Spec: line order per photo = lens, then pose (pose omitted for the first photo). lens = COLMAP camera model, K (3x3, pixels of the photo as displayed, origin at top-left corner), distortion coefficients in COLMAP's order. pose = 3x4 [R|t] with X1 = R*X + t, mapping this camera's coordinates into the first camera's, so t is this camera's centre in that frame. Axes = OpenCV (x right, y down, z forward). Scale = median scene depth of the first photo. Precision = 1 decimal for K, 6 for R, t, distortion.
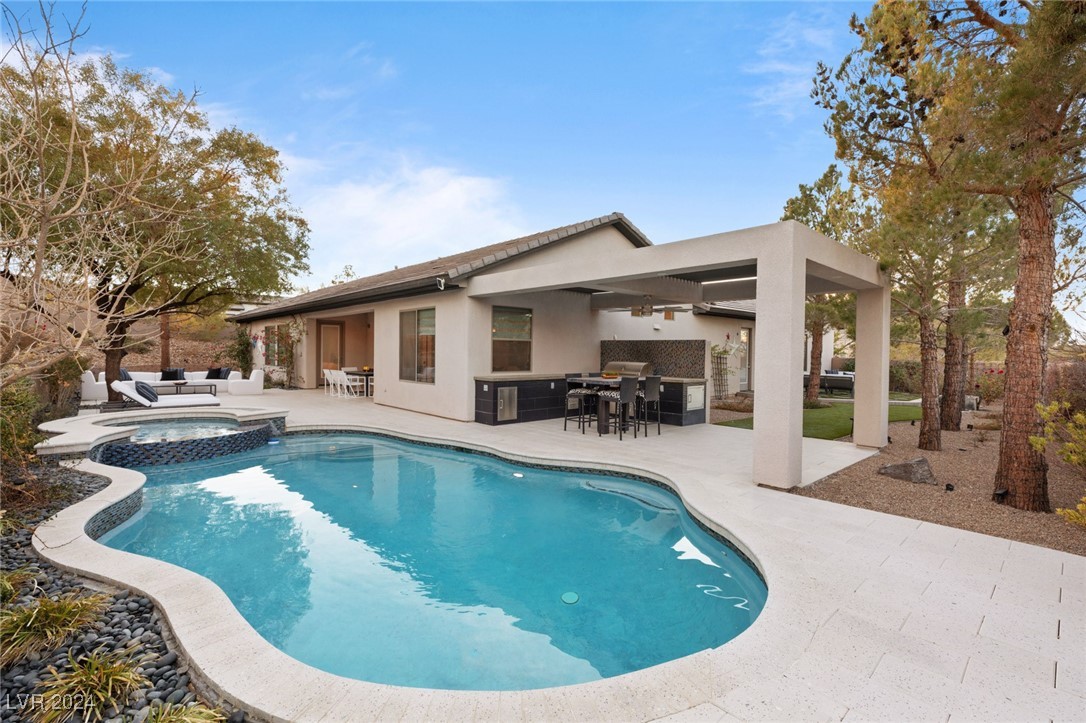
lens RADIAL K [[487.4, 0, 543.0], [0, 487.4, 361.5], [0, 0, 1]] dist [0.002825, 0.000504]
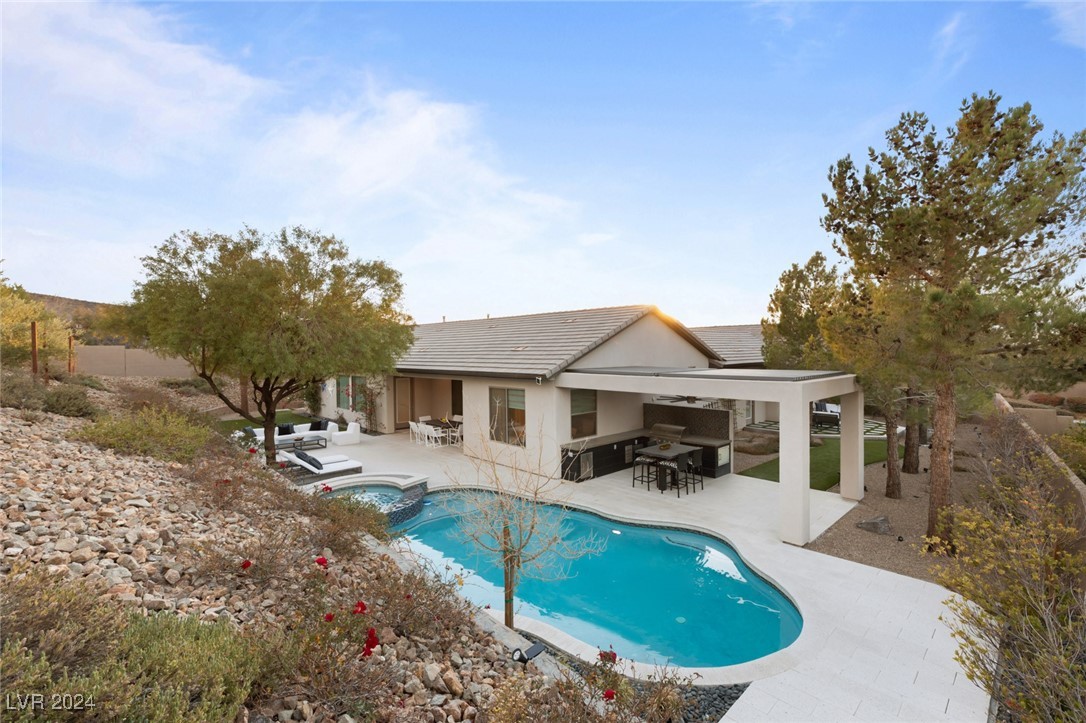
lens RADIAL K [[478.2, 0, 543.0], [0, 478.2, 361.5], [0, 0, 1]] dist [0.000190, -0.000141]
pose [[0.999609, -0.023966, 0.014370, -0.205894], [0.023921, 0.999709, 0.003259, -0.208792], [-0.014444, -0.002914, 0.999891, -0.324010]]
